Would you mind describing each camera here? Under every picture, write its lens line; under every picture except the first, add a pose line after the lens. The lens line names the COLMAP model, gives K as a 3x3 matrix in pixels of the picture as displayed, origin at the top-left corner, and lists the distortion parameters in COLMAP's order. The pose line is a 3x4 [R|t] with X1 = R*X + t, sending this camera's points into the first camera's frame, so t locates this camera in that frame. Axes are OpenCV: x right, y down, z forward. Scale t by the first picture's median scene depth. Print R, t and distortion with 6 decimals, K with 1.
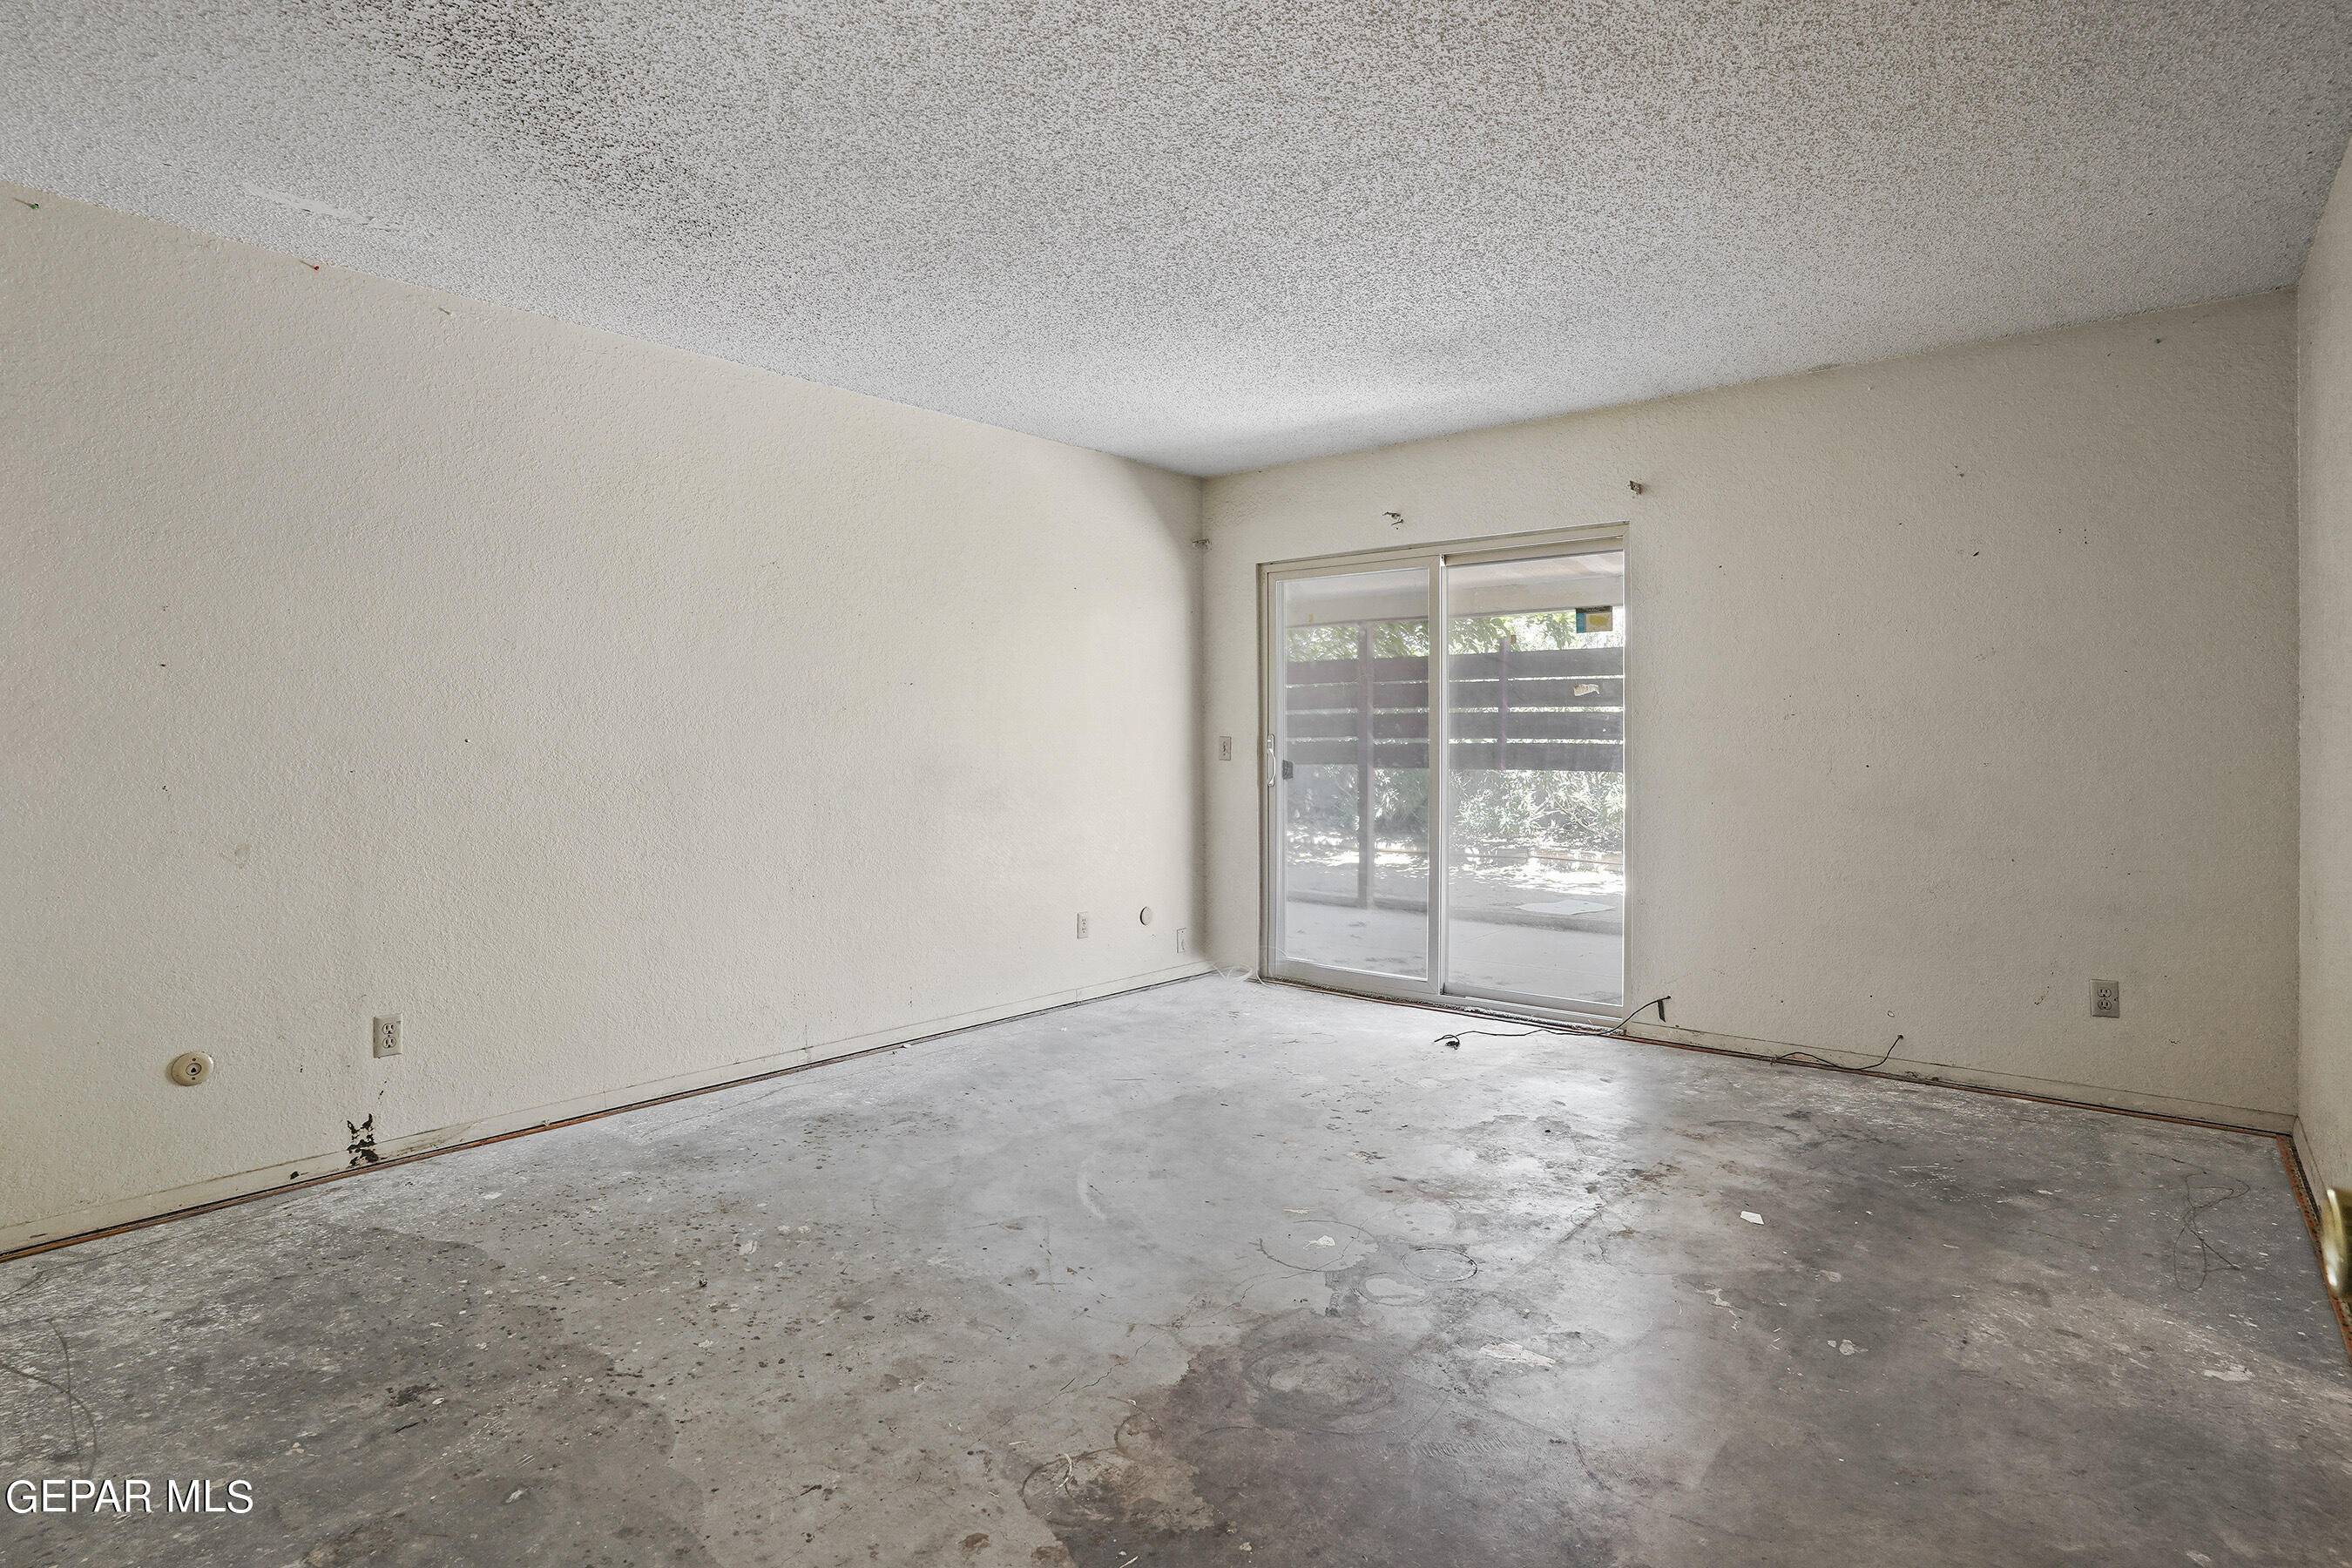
lens RADIAL K [[1168.1, 0, 1160.6], [0, 1168.1, 771.8], [0, 0, 1]] dist [-0.078785, 0.034686]
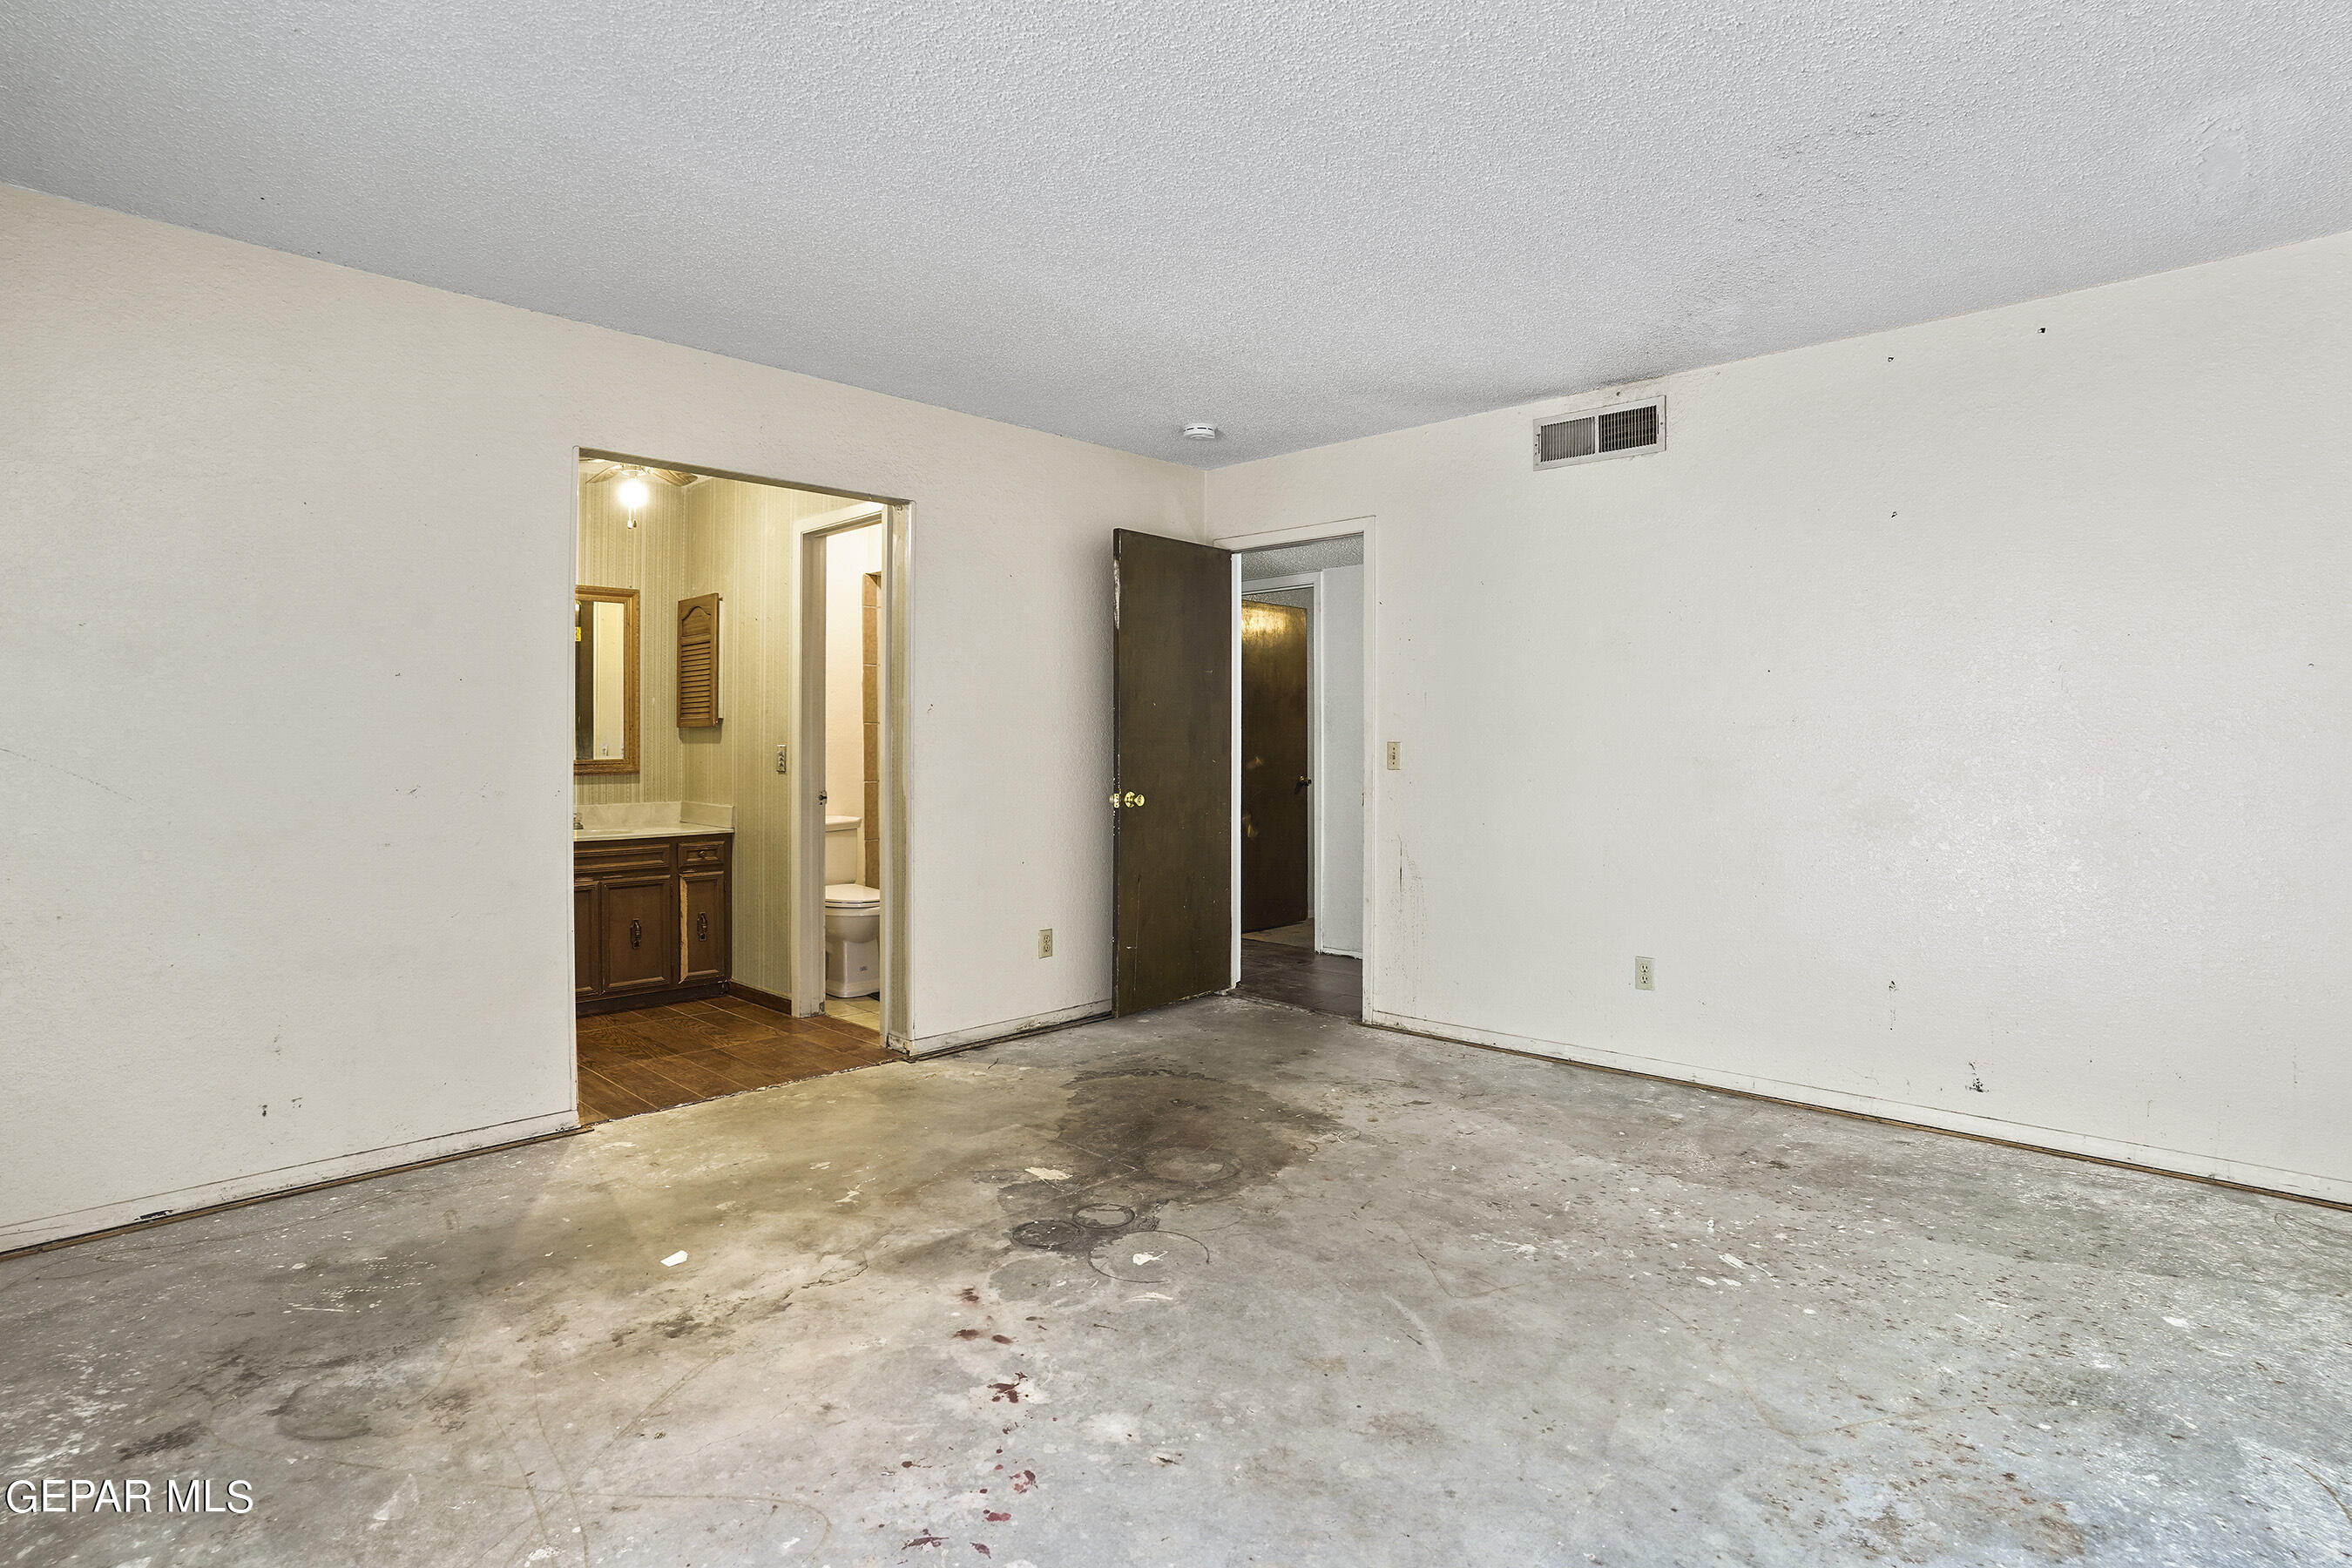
lens RADIAL K [[1168.1, 0, 1160.6], [0, 1168.1, 771.8], [0, 0, 1]] dist [-0.078785, 0.034686]
pose [[-0.998844, 0.004237, 0.047891, 0.085803], [0.006649, 0.998712, 0.050306, -0.057600], [-0.047616, 0.050566, -0.997585, 2.122616]]
